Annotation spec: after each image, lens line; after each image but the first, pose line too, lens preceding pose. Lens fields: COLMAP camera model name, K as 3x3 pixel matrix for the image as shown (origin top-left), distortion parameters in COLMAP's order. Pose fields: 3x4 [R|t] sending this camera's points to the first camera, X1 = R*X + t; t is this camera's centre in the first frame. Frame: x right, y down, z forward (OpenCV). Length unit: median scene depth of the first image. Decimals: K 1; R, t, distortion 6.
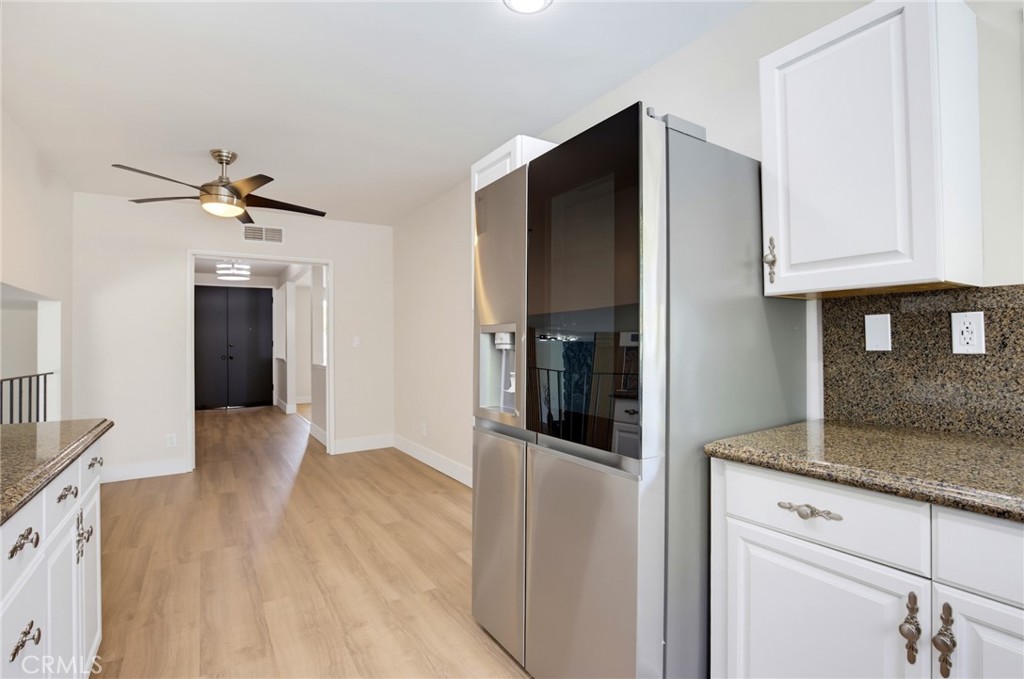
lens RADIAL K [[487.8, 0, 510.4], [0, 487.8, 336.9], [0, 0, 1]] dist [-0.028286, 0.002366]
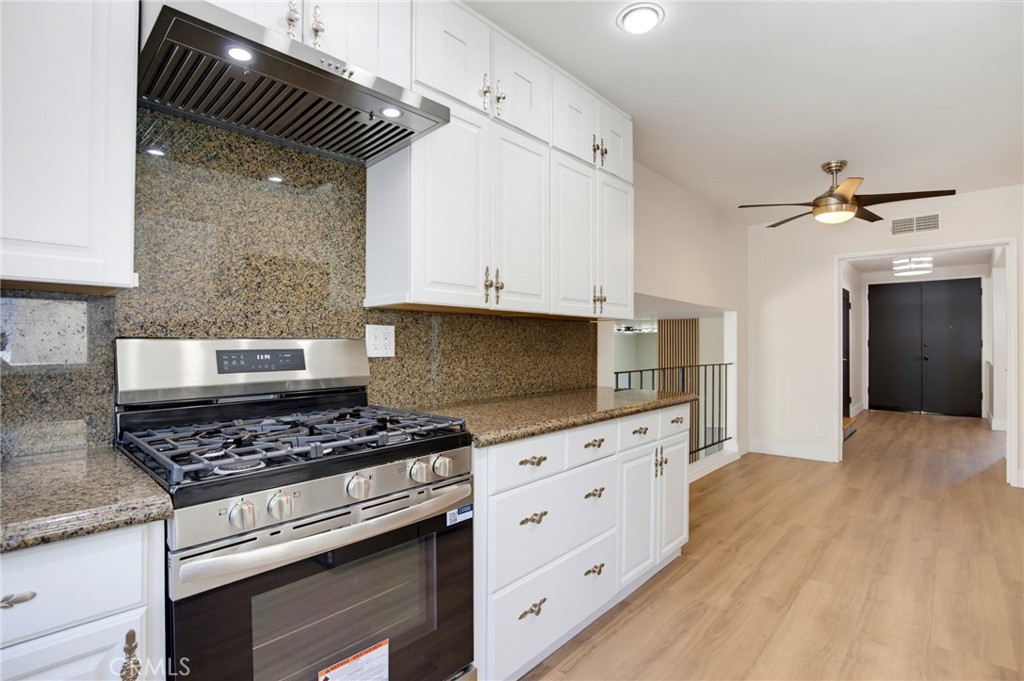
lens RADIAL K [[487.8, 0, 519.3], [0, 487.8, 341.1], [0, 0, 1]] dist [-0.028286, 0.002366]
pose [[0.269052, 0.005261, -0.963111, 0.242805], [0.005778, 0.999958, 0.007077, -0.002530], [0.963108, -0.007469, 0.269010, 0.044600]]
